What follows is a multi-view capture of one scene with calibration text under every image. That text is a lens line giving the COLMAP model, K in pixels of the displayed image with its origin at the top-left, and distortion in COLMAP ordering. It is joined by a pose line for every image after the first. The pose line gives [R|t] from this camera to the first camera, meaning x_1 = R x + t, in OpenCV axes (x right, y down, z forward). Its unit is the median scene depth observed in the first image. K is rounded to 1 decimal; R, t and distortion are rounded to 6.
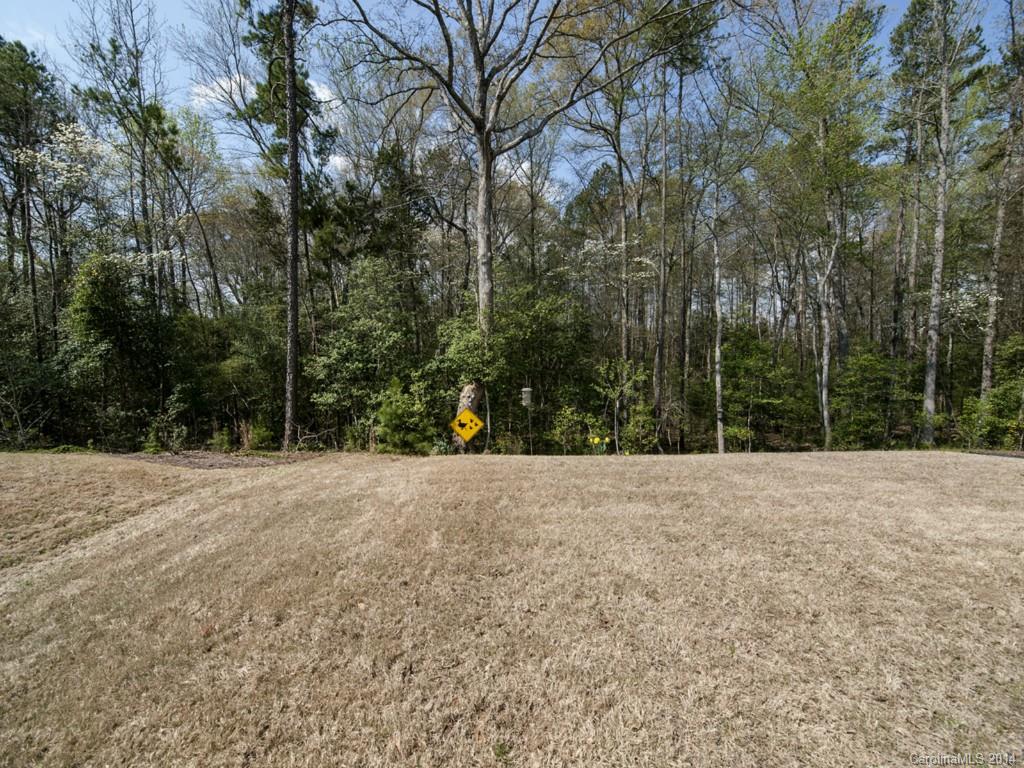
lens RADIAL K [[425.3, 0, 498.2], [0, 425.3, 379.8], [0, 0, 1]] dist [0.000635, -0.000512]
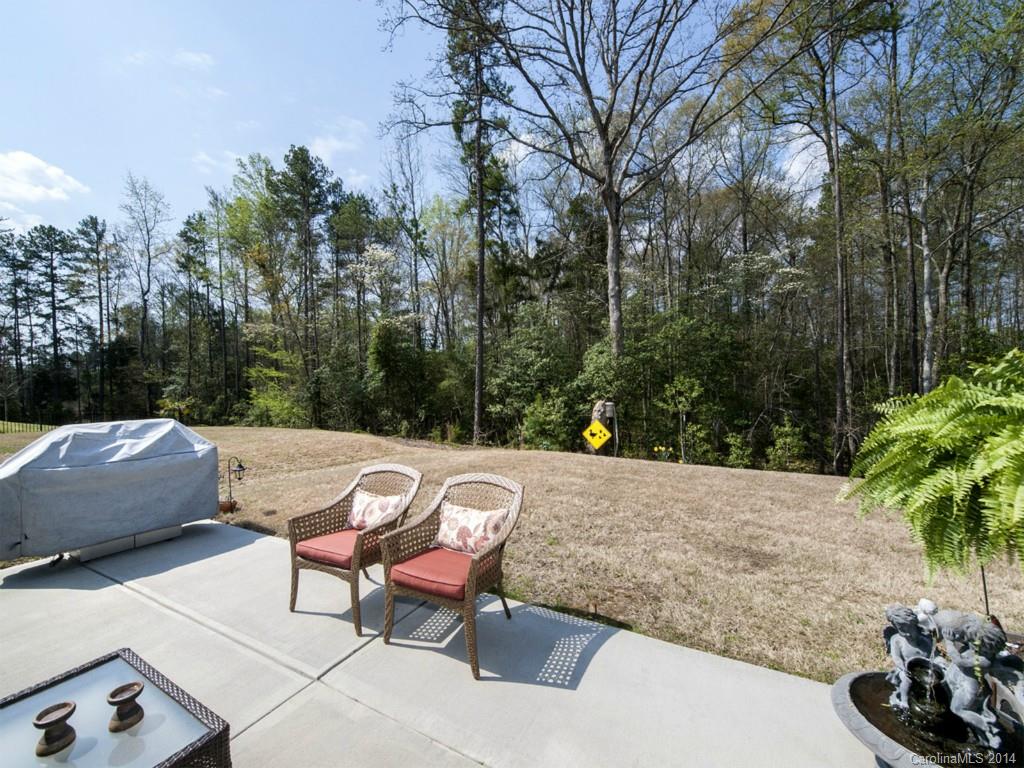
lens RADIAL K [[425.3, 0, 498.2], [0, 425.3, 379.8], [0, 0, 1]] dist [0.000635, -0.000512]
pose [[0.829865, -0.010310, -0.557869, 0.313448], [-0.016390, 0.998947, -0.042843, 0.008492], [0.557723, 0.044697, 0.828823, -0.113709]]
